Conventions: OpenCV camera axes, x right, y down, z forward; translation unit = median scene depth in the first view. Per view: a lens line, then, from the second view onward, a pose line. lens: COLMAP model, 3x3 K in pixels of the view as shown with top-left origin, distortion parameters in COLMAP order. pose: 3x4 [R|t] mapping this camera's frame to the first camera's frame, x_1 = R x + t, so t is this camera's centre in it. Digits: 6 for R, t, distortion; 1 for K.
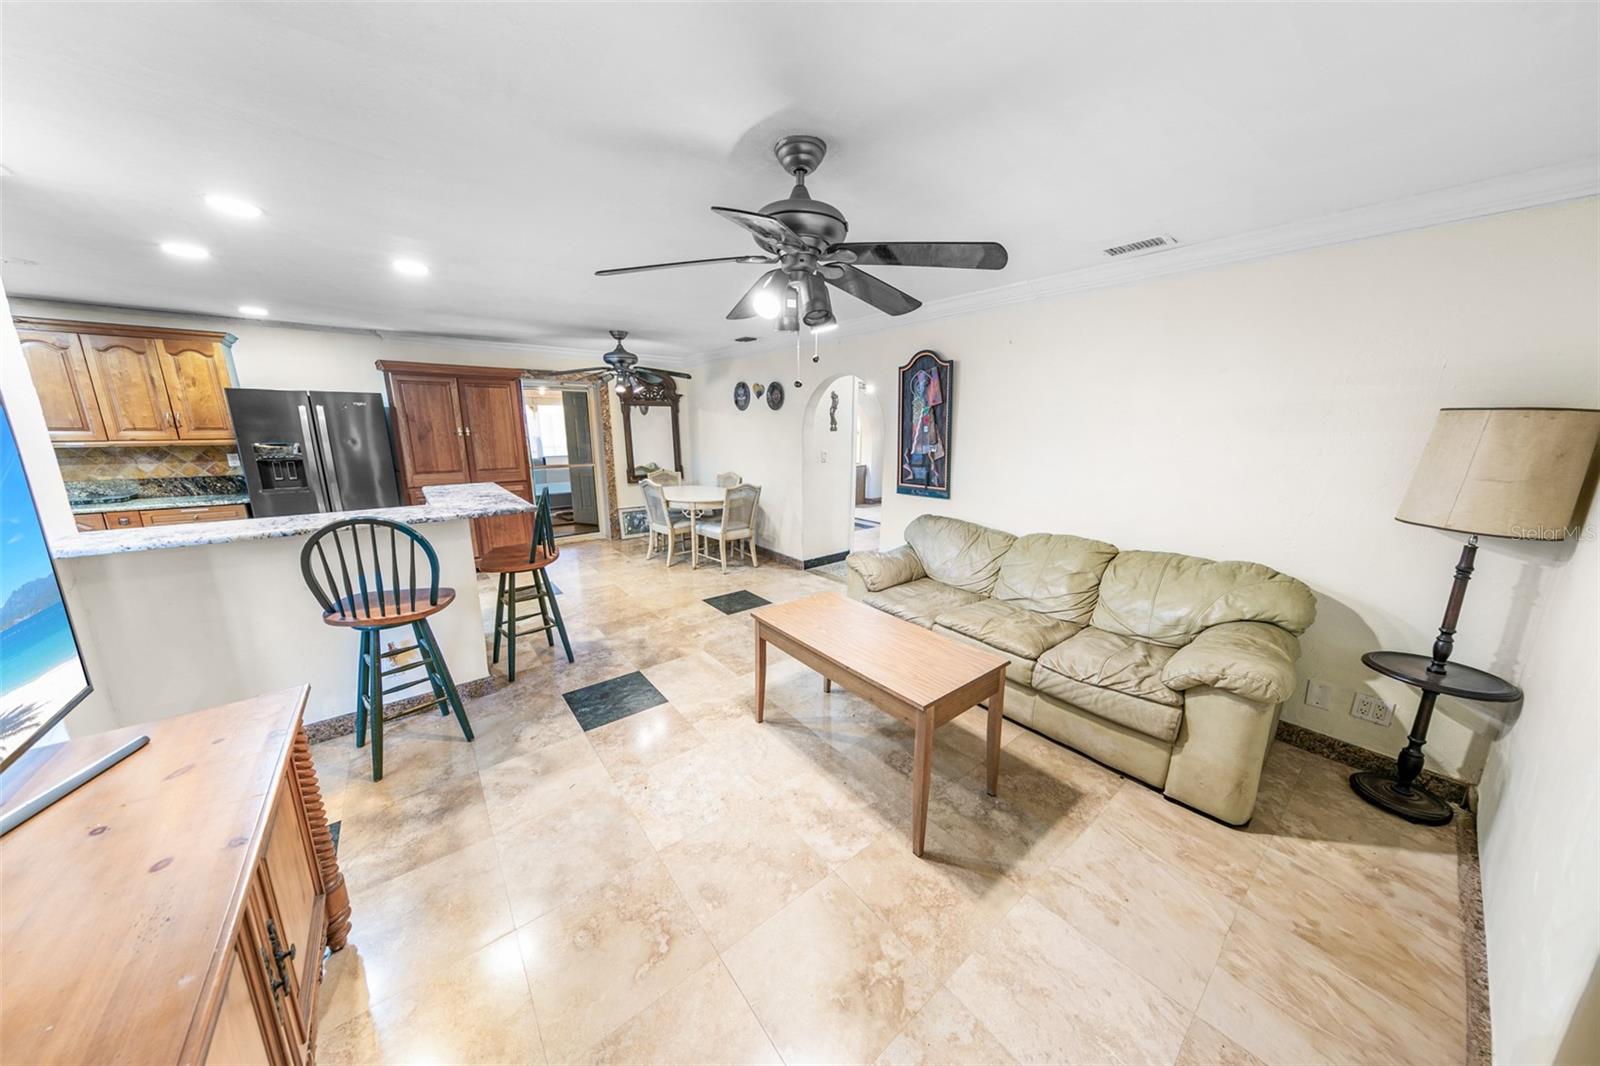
lens RADIAL K [[499.9, 0, 796.9], [0, 499.9, 531.2], [0, 0, 1]] dist [0.008677, -0.001661]
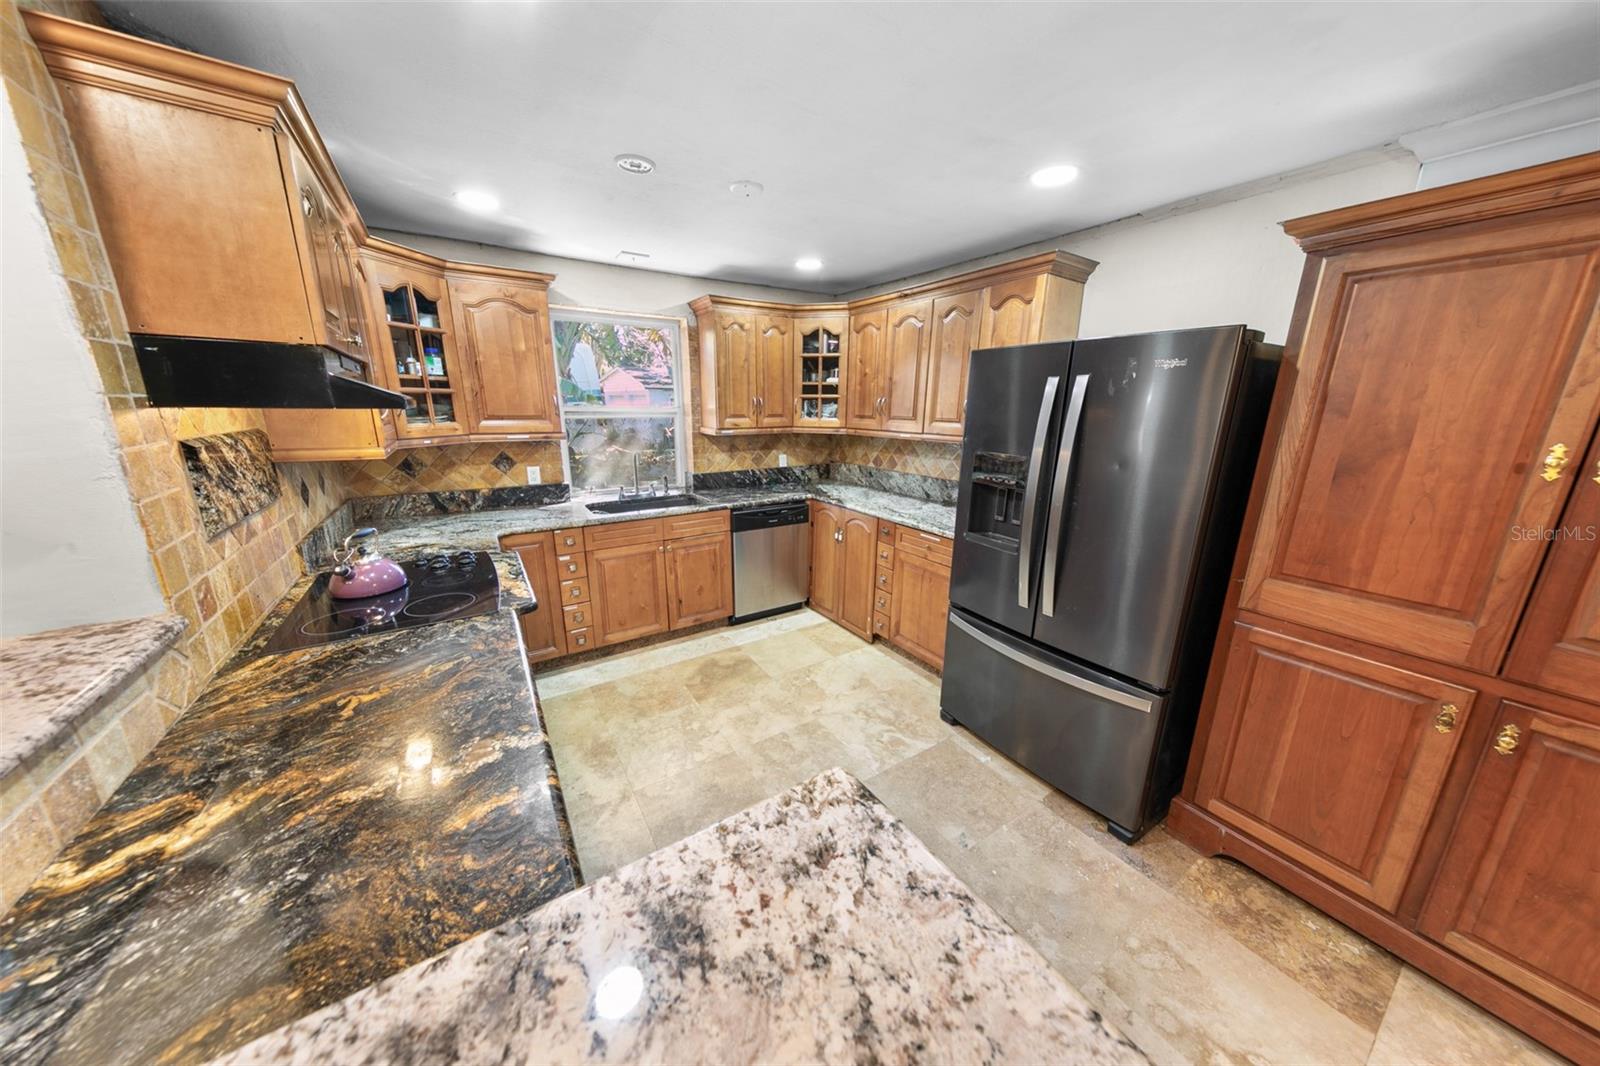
lens RADIAL K [[499.9, 0, 796.9], [0, 499.9, 531.2], [0, 0, 1]] dist [0.008677, -0.001661]
pose [[-0.095924, 0.241826, -0.965566, -0.499269], [-0.223749, 0.939976, 0.257646, -0.183732], [0.969915, 0.240759, -0.036058, 0.830579]]
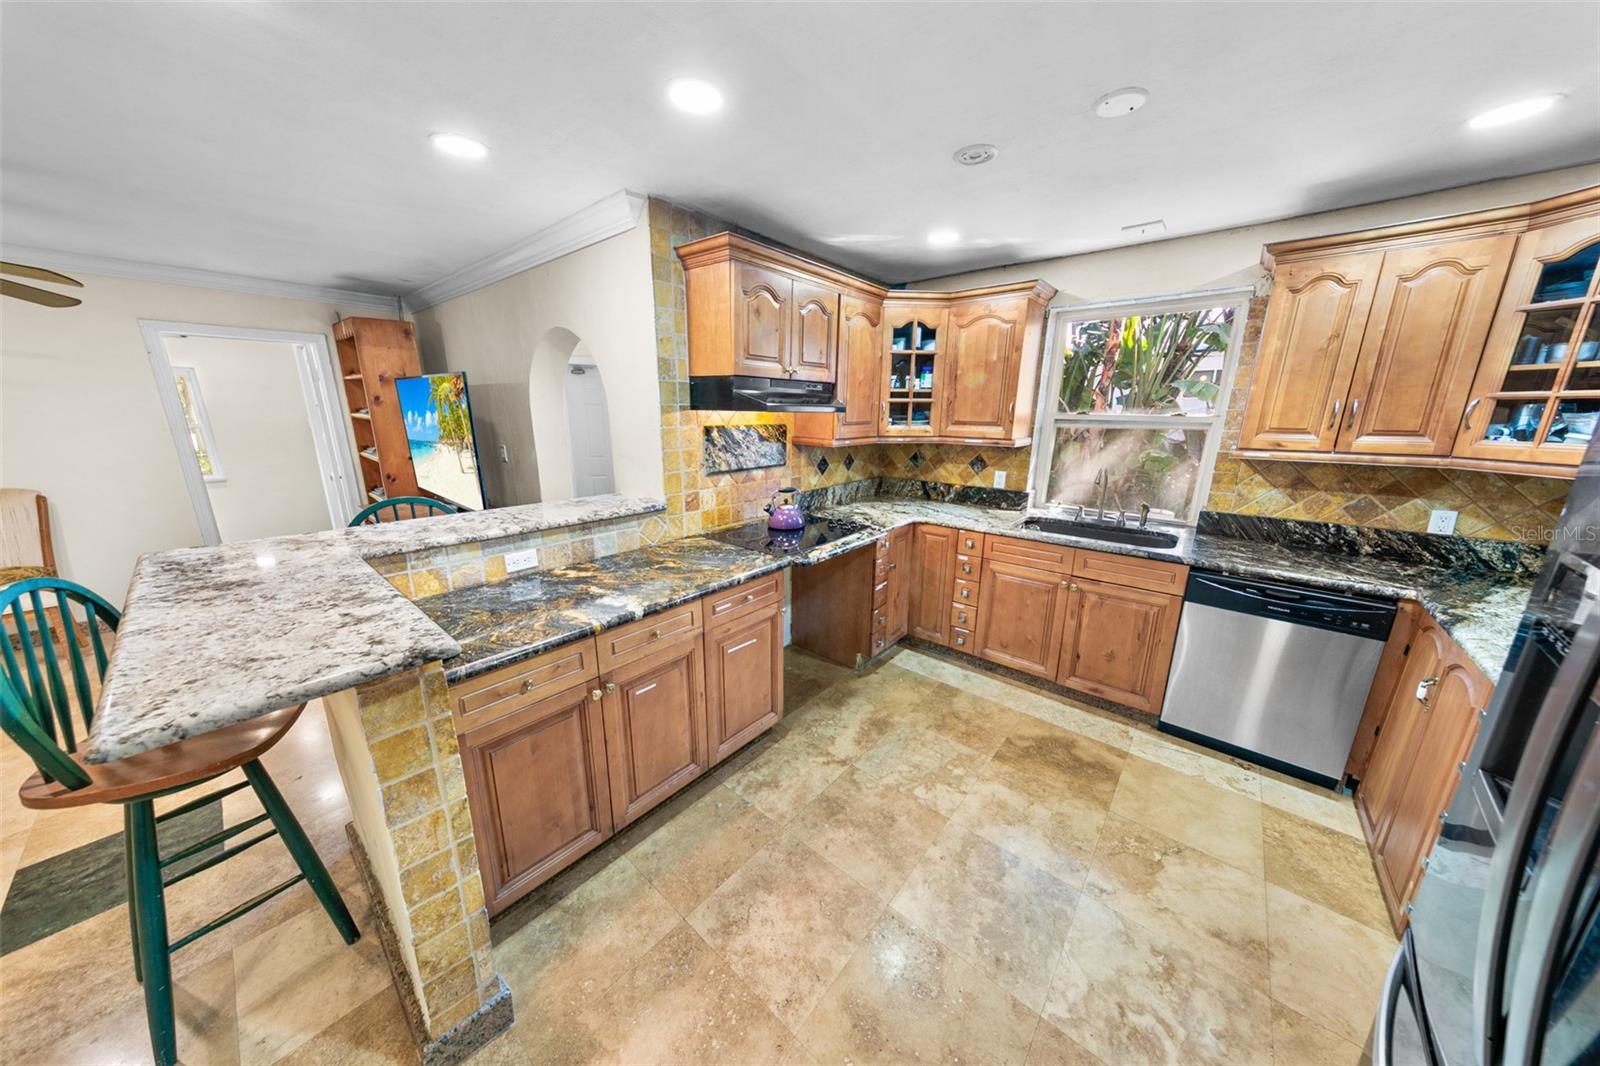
lens RADIAL K [[499.9, 0, 796.9], [0, 499.9, 531.2], [0, 0, 1]] dist [0.008677, -0.001661]
pose [[-0.981224, 0.033975, -0.189856, -0.756017], [-0.053862, 0.896930, 0.438880, -0.236675], [0.185199, 0.440866, -0.878259, 1.075170]]
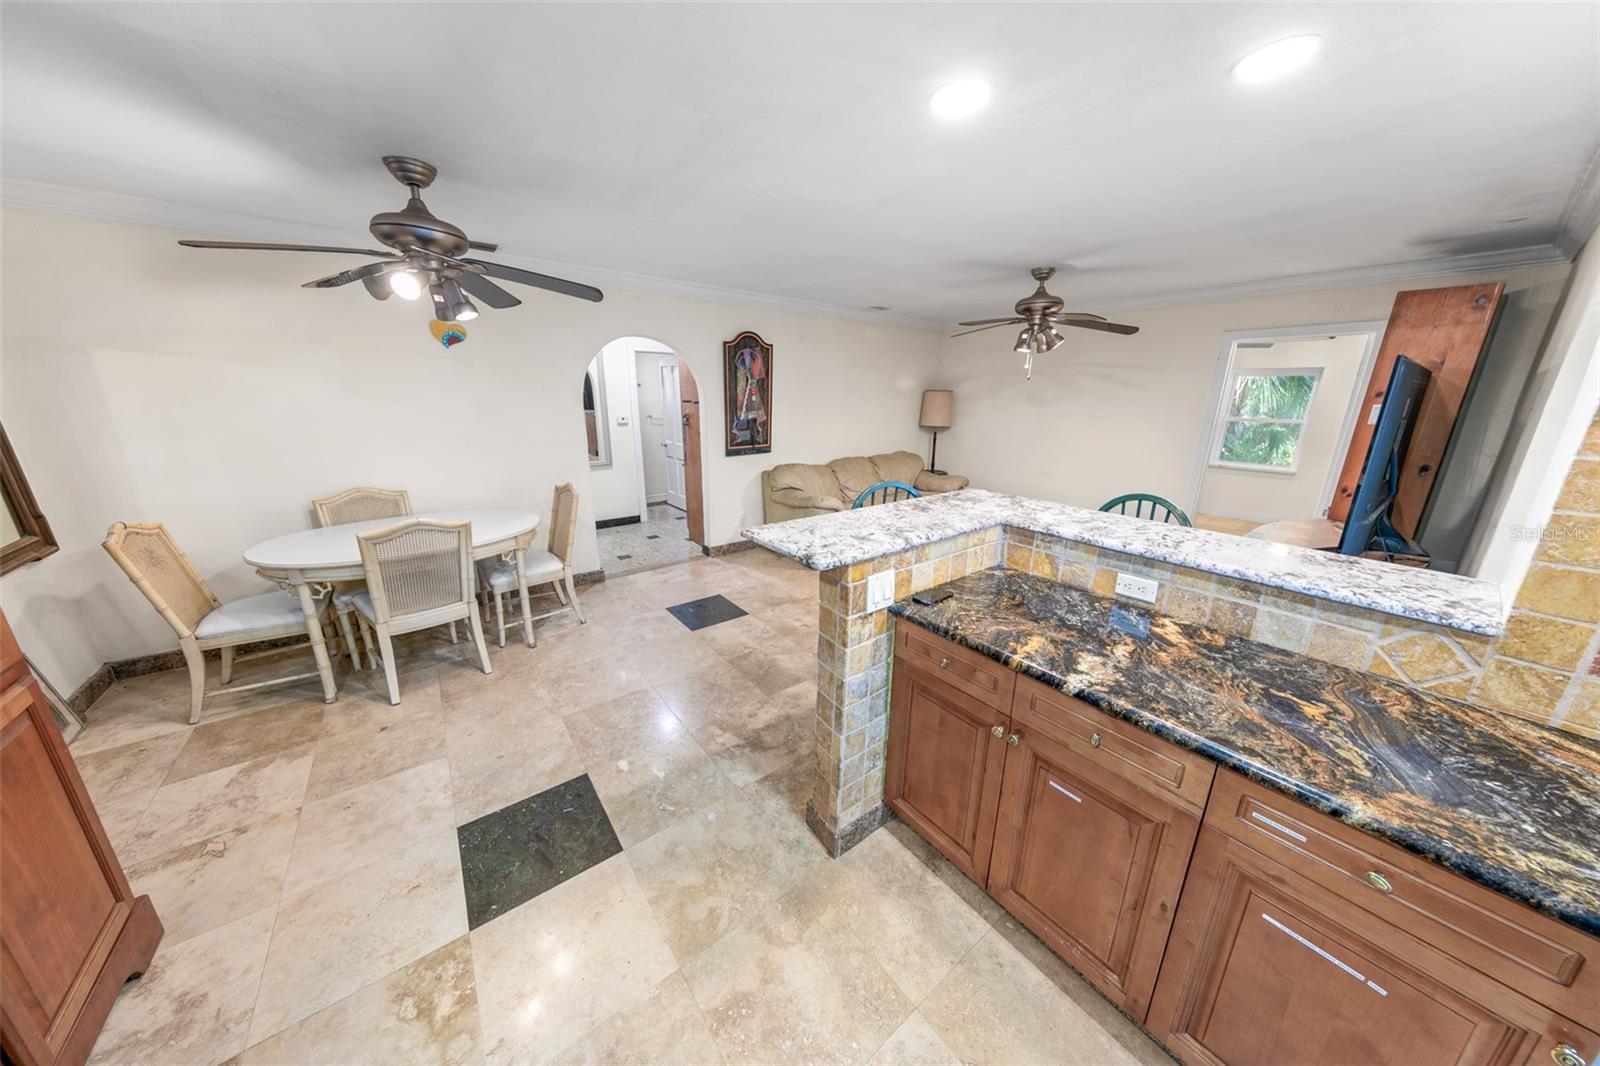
lens RADIAL K [[499.9, 0, 796.9], [0, 499.9, 531.2], [0, 0, 1]] dist [0.008677, -0.001661]
pose [[0.021511, -0.269901, 0.962648, -0.967398], [0.203134, 0.943966, 0.260124, -0.187887], [-0.978915, 0.189952, 0.075131, 0.842654]]
